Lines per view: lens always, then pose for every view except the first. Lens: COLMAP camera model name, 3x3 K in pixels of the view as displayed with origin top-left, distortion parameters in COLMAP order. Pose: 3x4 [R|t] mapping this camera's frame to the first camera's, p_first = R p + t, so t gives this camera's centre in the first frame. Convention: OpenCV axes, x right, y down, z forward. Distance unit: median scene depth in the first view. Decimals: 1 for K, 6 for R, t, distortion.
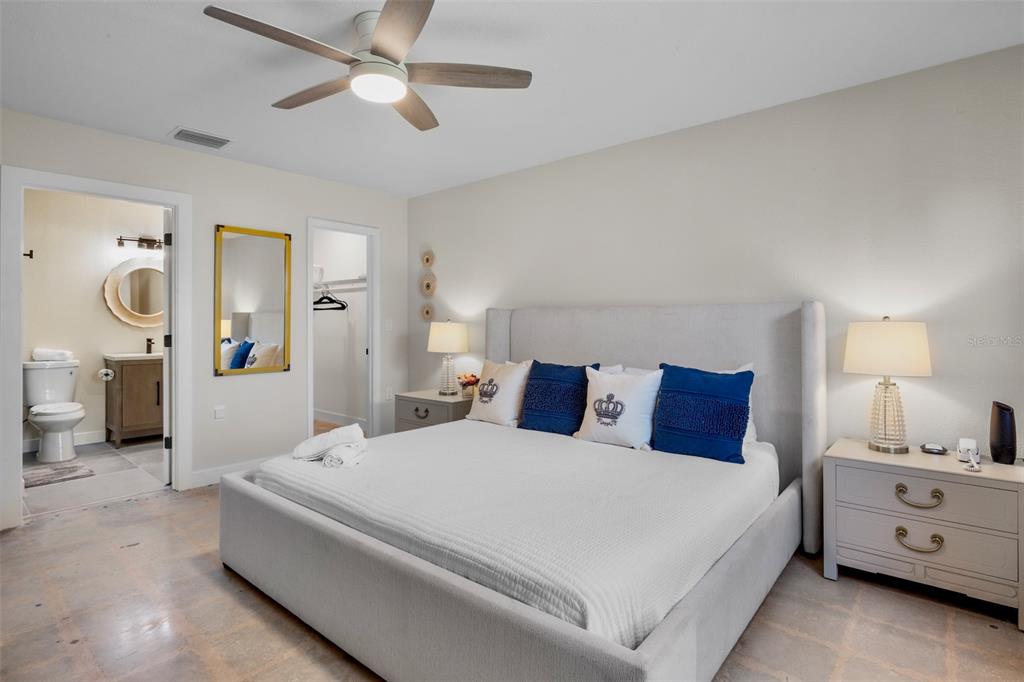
lens RADIAL K [[507.5, 0, 508.9], [0, 507.5, 320.1], [0, 0, 1]] dist [-0.020878, -0.000465]
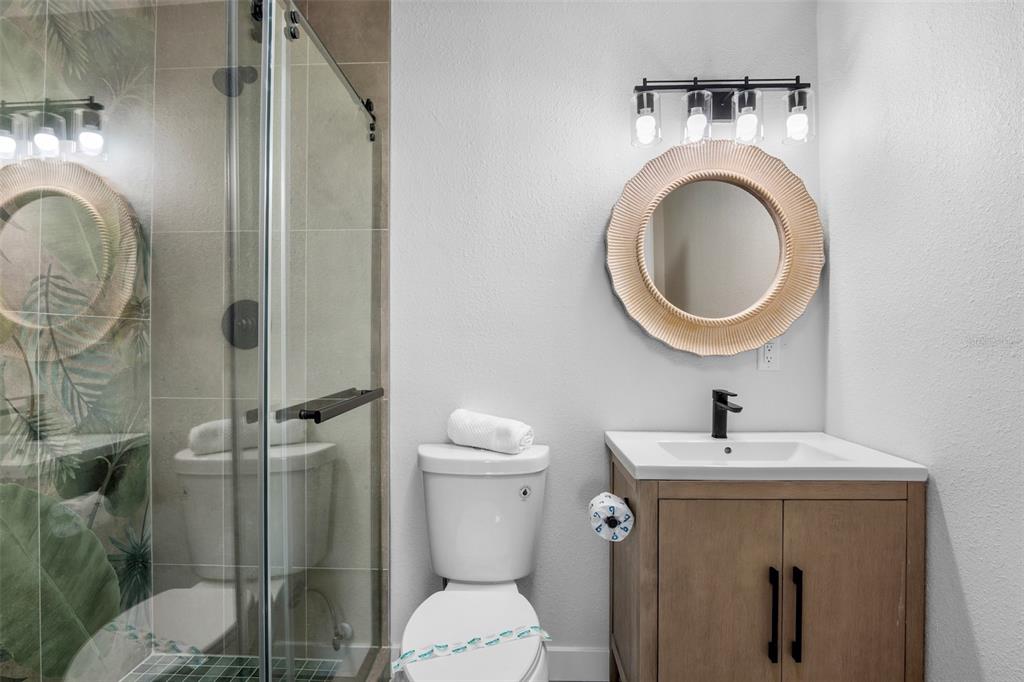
lens RADIAL K [[507.5, 0, 508.9], [0, 507.5, 320.1], [0, 0, 1]] dist [-0.020878, -0.000465]
pose [[0.635703, -0.019846, -0.771679, -0.579087], [0.001362, 0.999697, -0.024588, -0.000529], [0.771933, 0.014579, 0.635537, 0.723139]]
